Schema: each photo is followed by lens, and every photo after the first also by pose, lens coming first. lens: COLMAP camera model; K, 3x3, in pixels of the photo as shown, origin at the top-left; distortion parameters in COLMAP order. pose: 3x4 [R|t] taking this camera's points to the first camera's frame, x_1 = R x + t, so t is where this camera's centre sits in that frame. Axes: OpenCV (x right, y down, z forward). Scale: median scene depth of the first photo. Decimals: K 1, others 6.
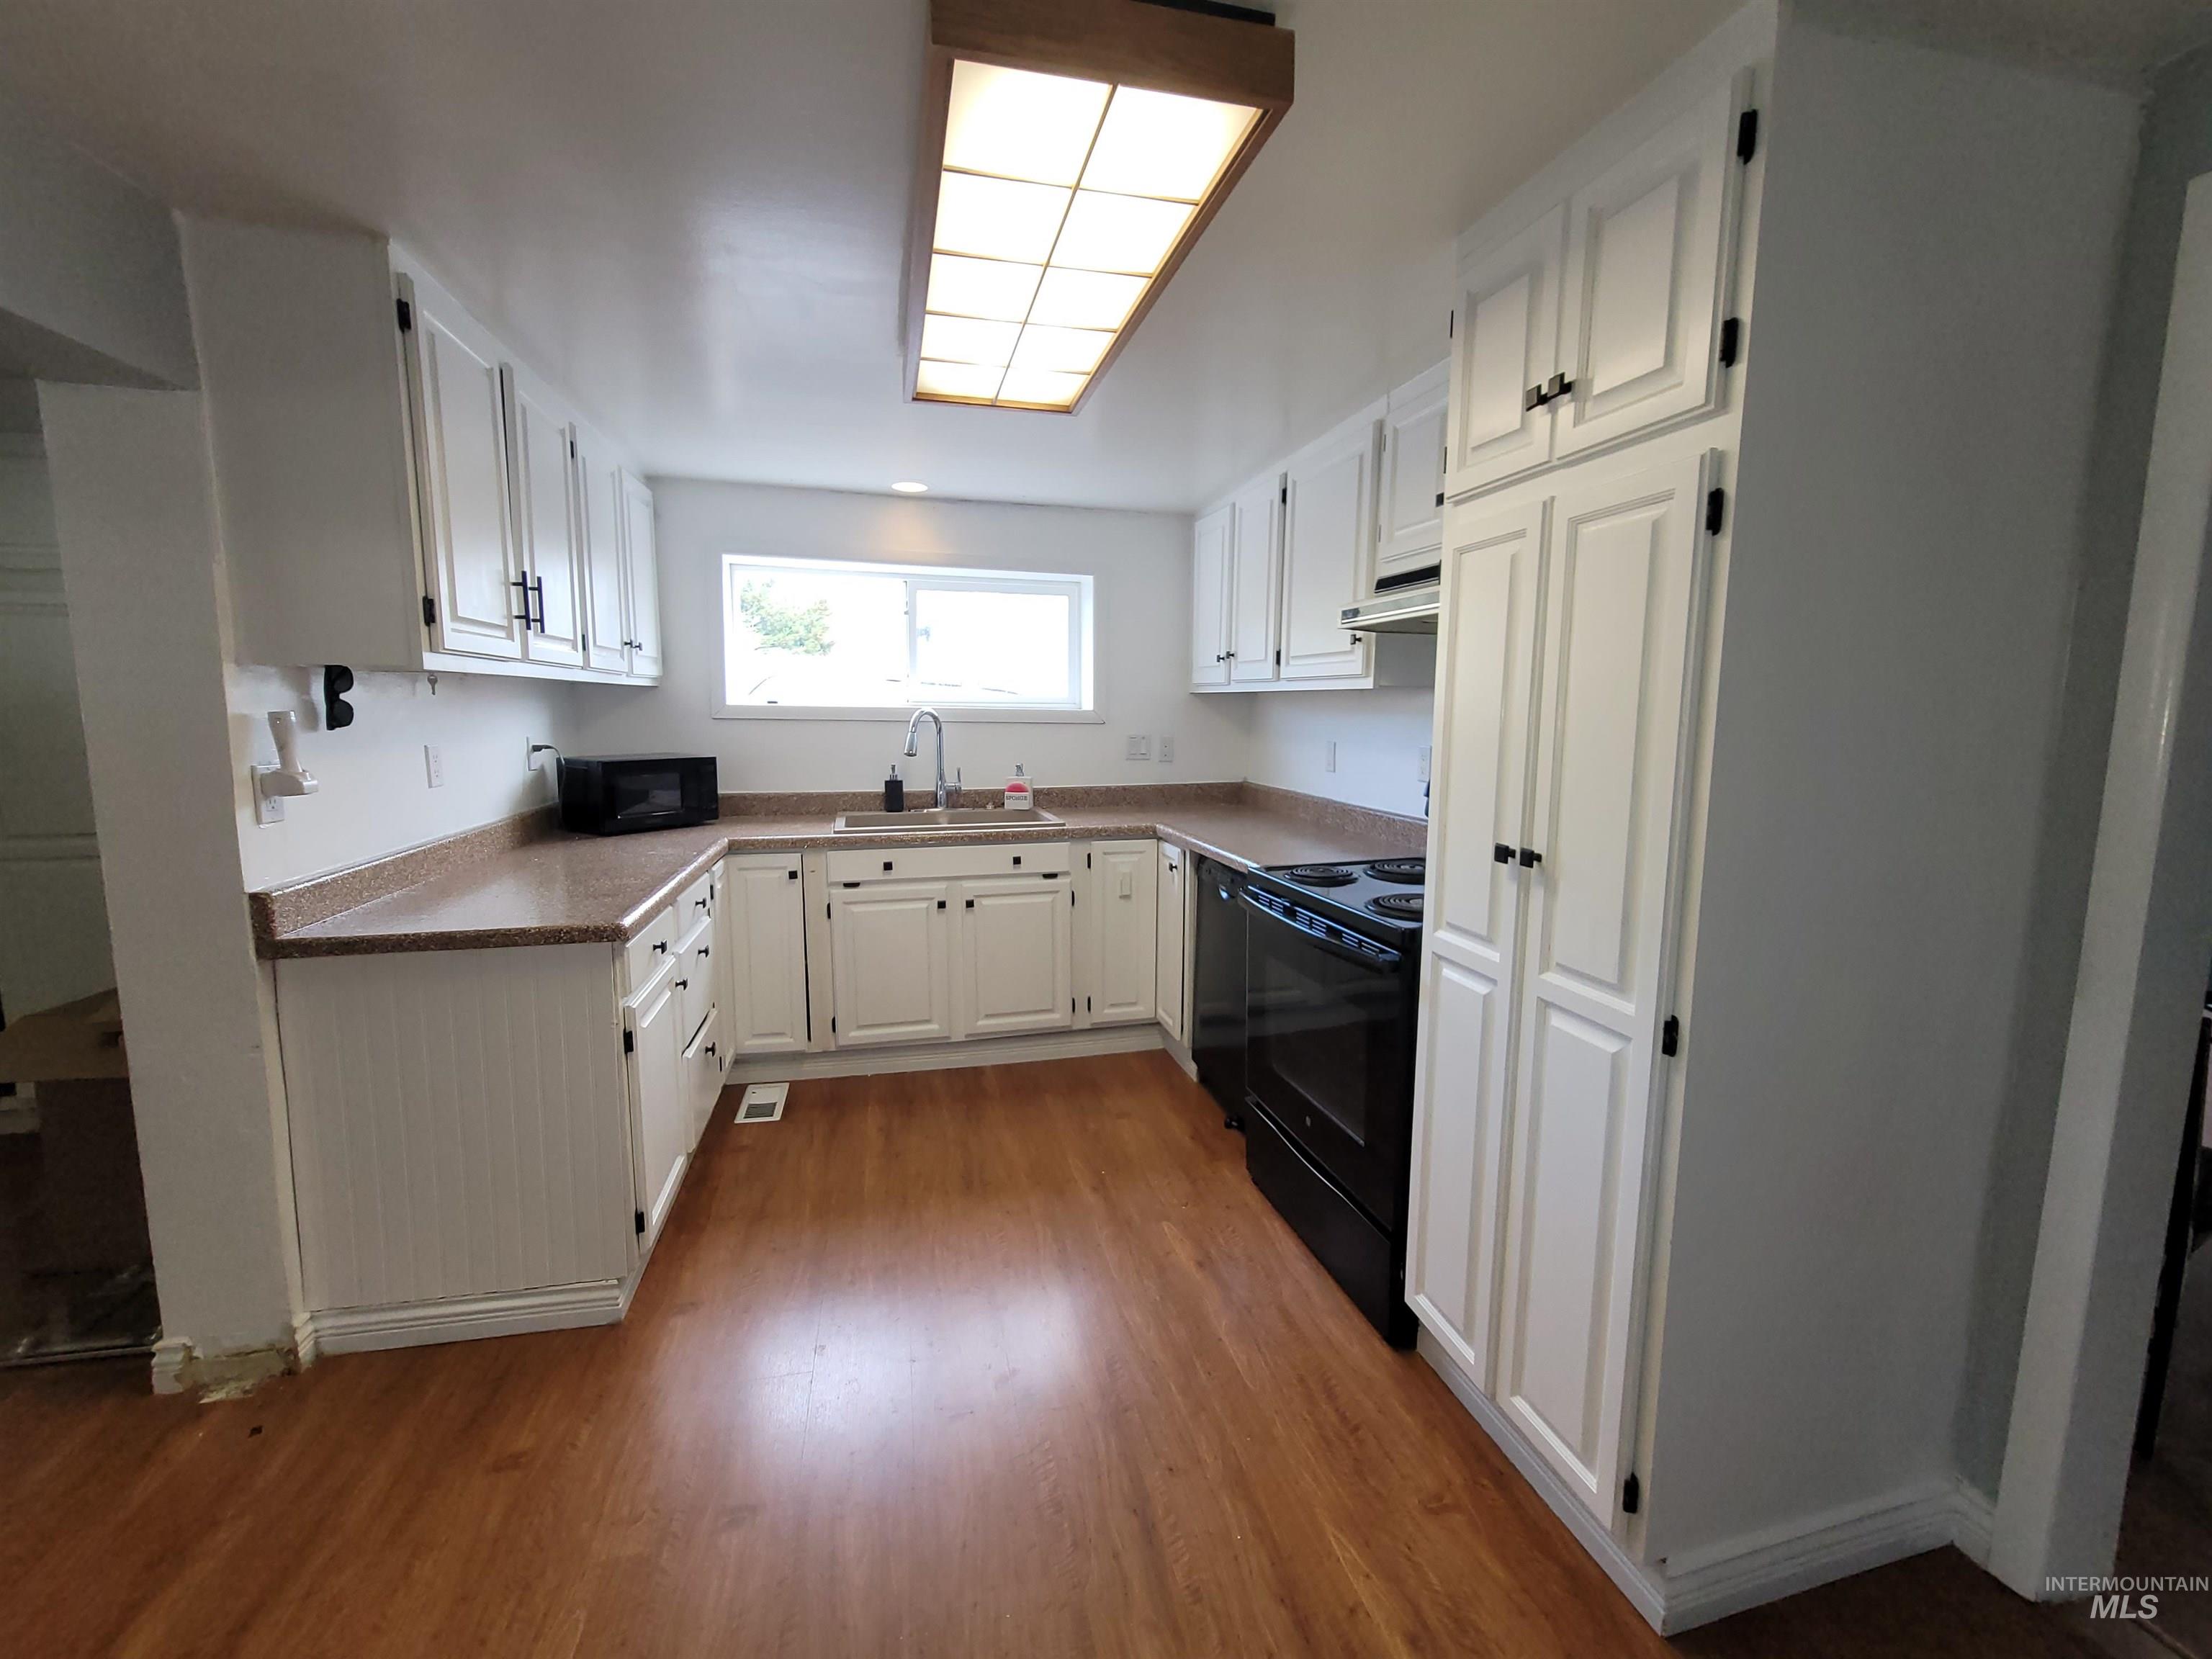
lens RADIAL K [[910.4, 0, 1101.8], [0, 910.4, 826.7], [0, 0, 1]] dist [-0.001763, -0.000698]
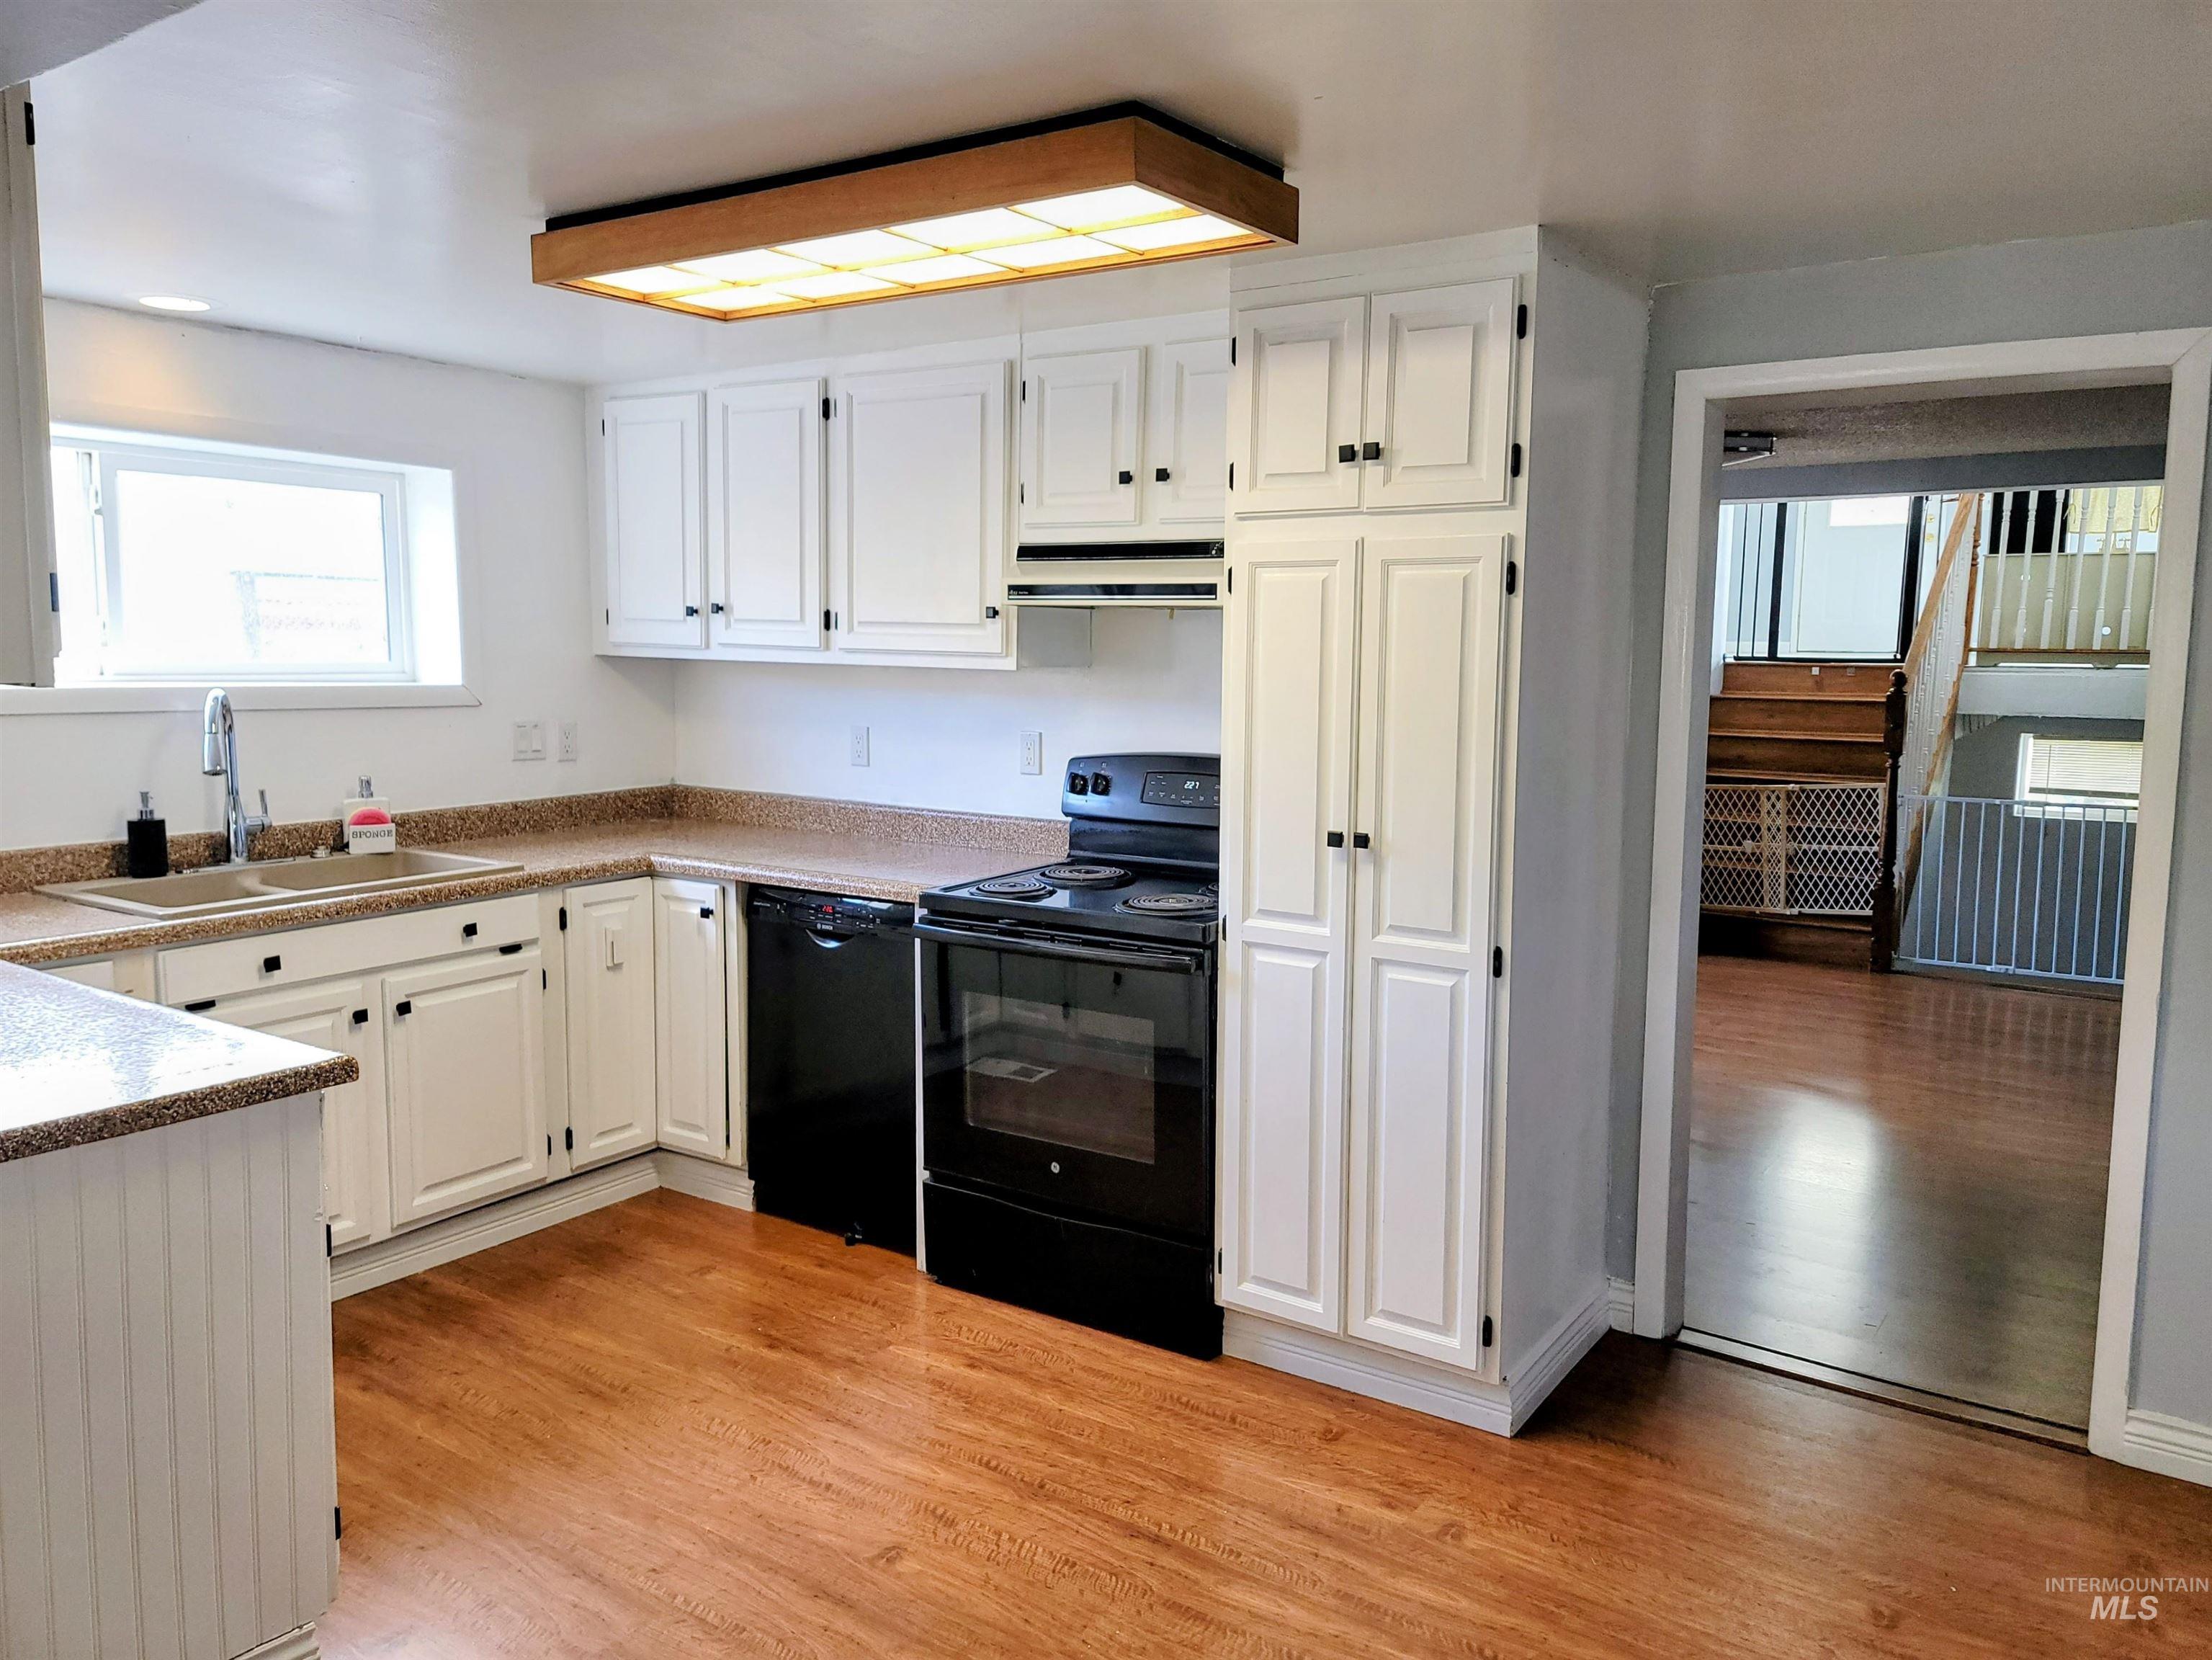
lens RADIAL K [[1653.3, 0, 1107.2], [0, 1653.3, 815.4], [0, 0, 1]] dist [0.059092, -0.003609]
pose [[0.750370, -0.070919, 0.657203, -0.530043], [0.080246, 0.996648, 0.015926, -0.026151], [-0.656129, 0.040788, 0.753545, -0.177656]]
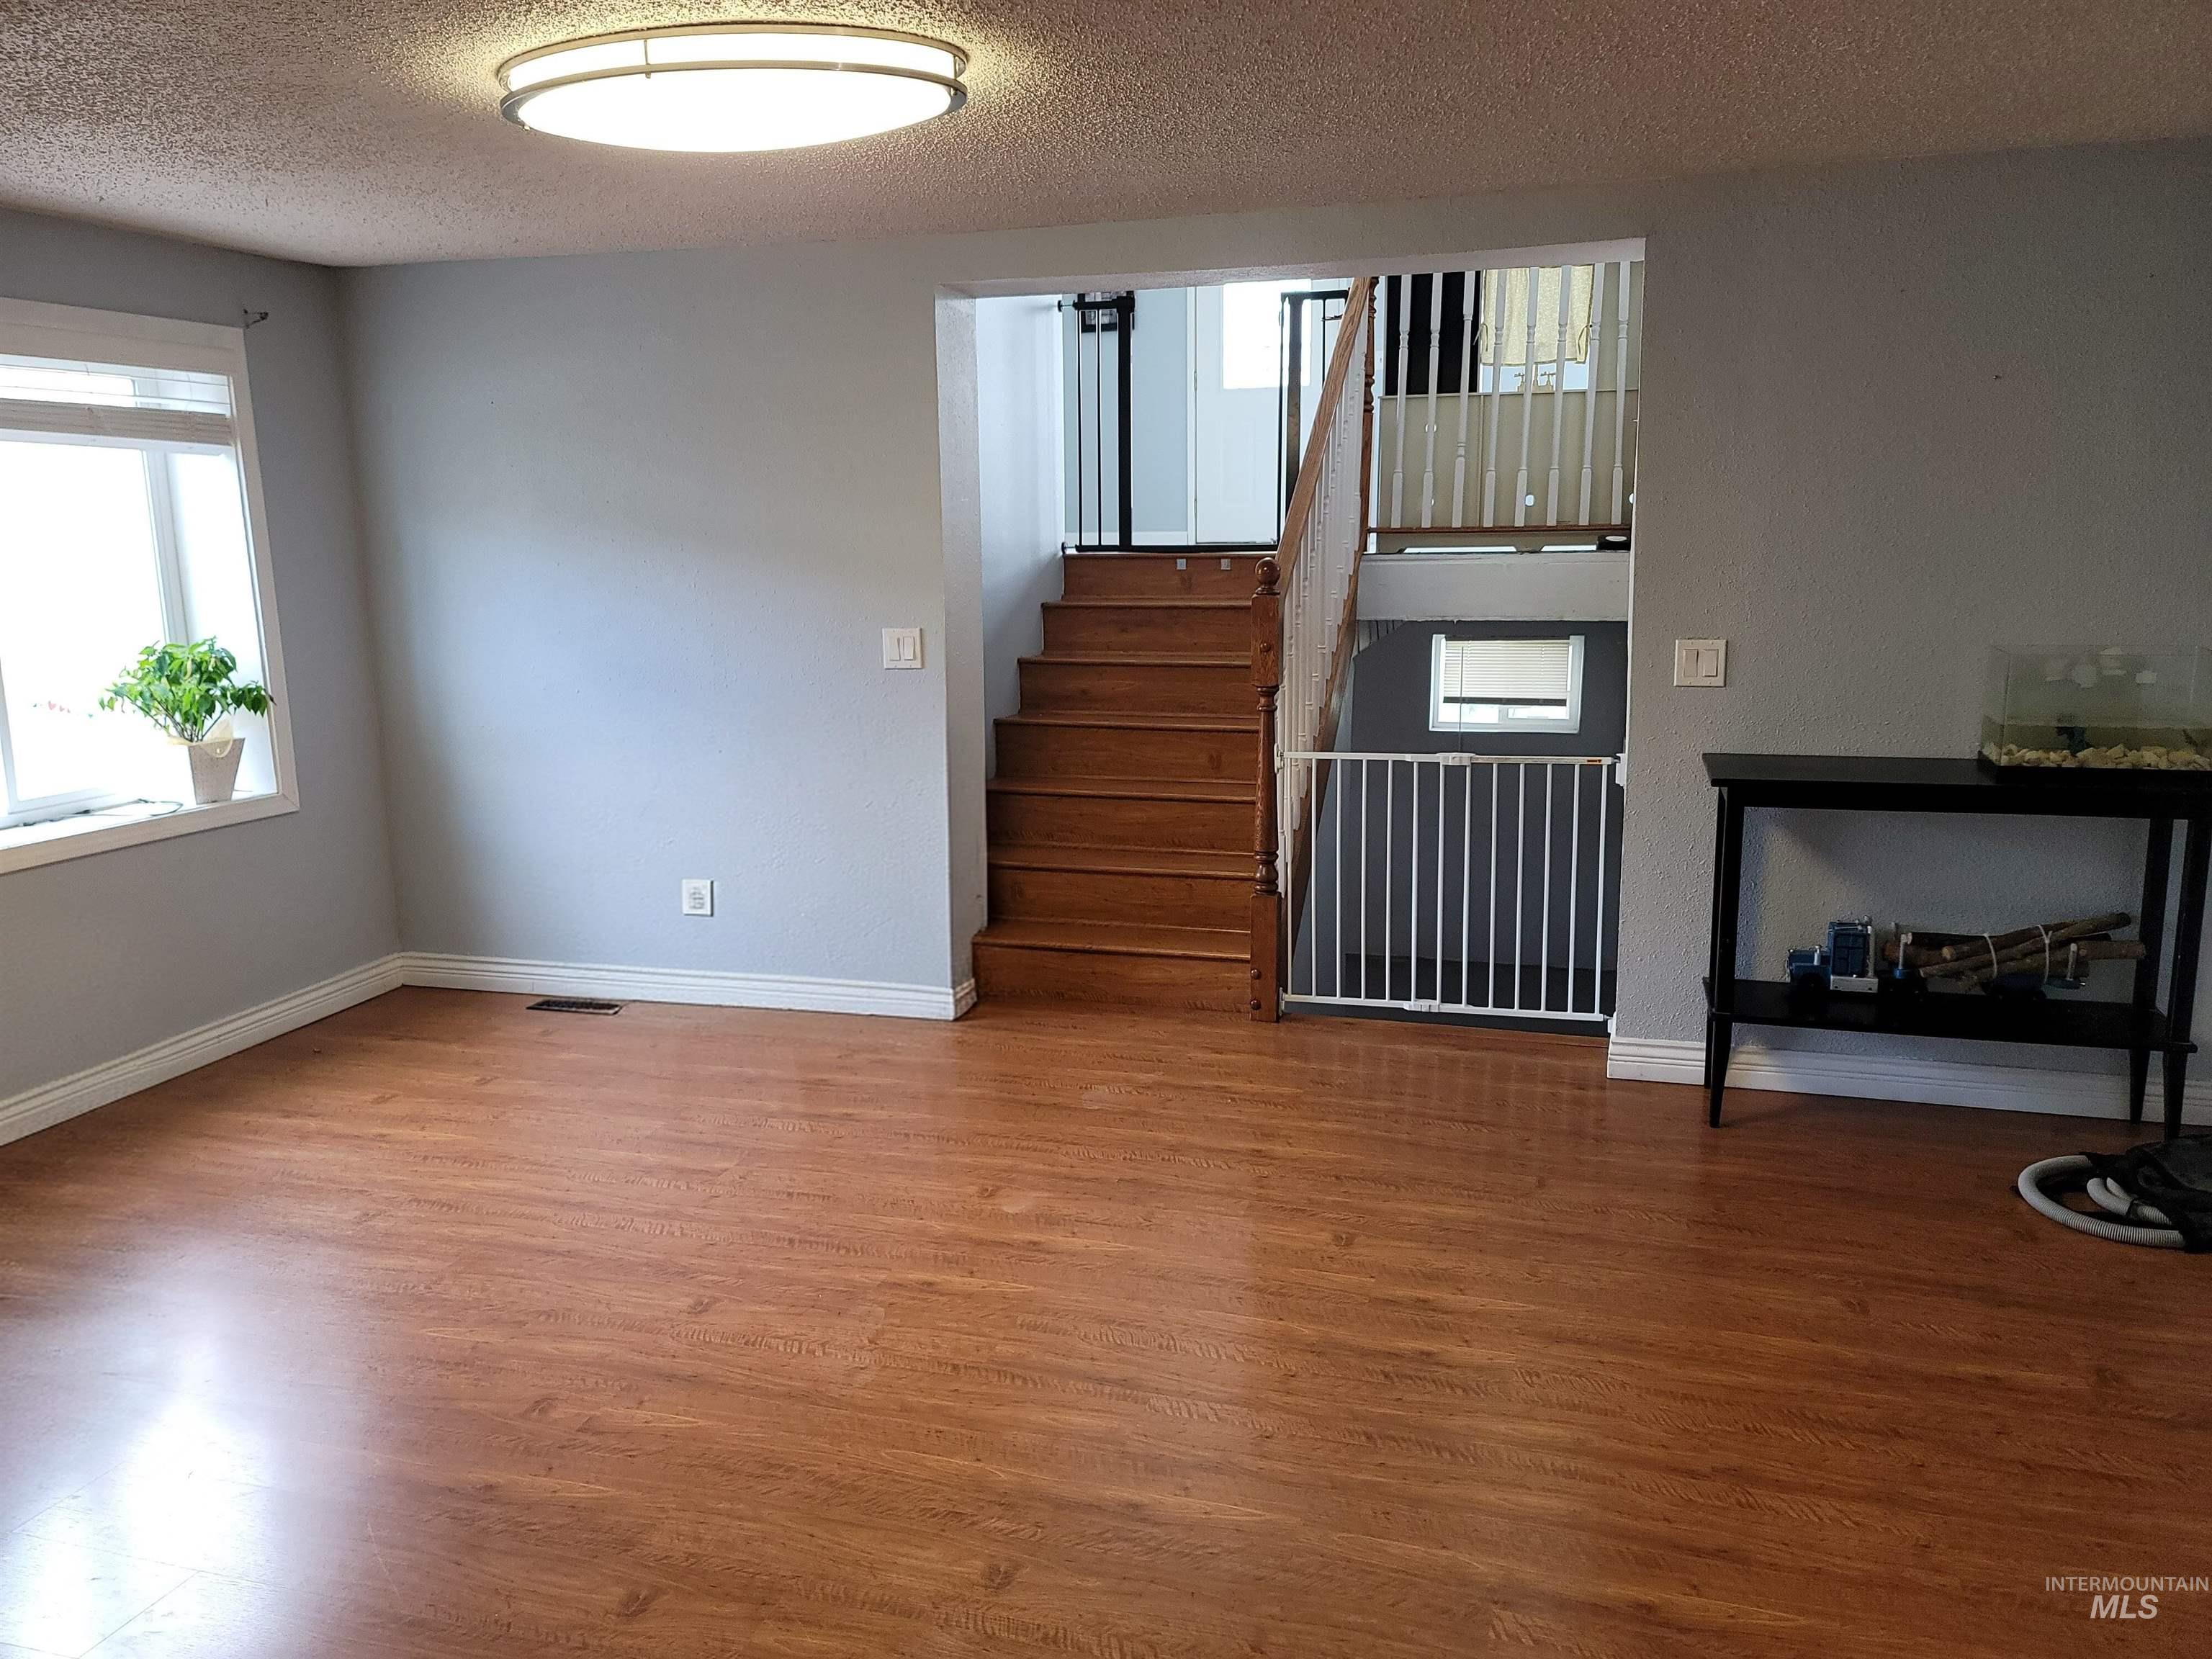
lens RADIAL K [[1653.1, 0, 1107.2], [0, 1653.1, 814.9], [0, 0, 1]] dist [0.059092, -0.003609]
pose [[0.514684, -0.153355, 0.843554, 0.465003], [0.123552, 0.986871, 0.104026, -0.048448], [-0.848431, 0.050683, 0.526874, 0.192138]]
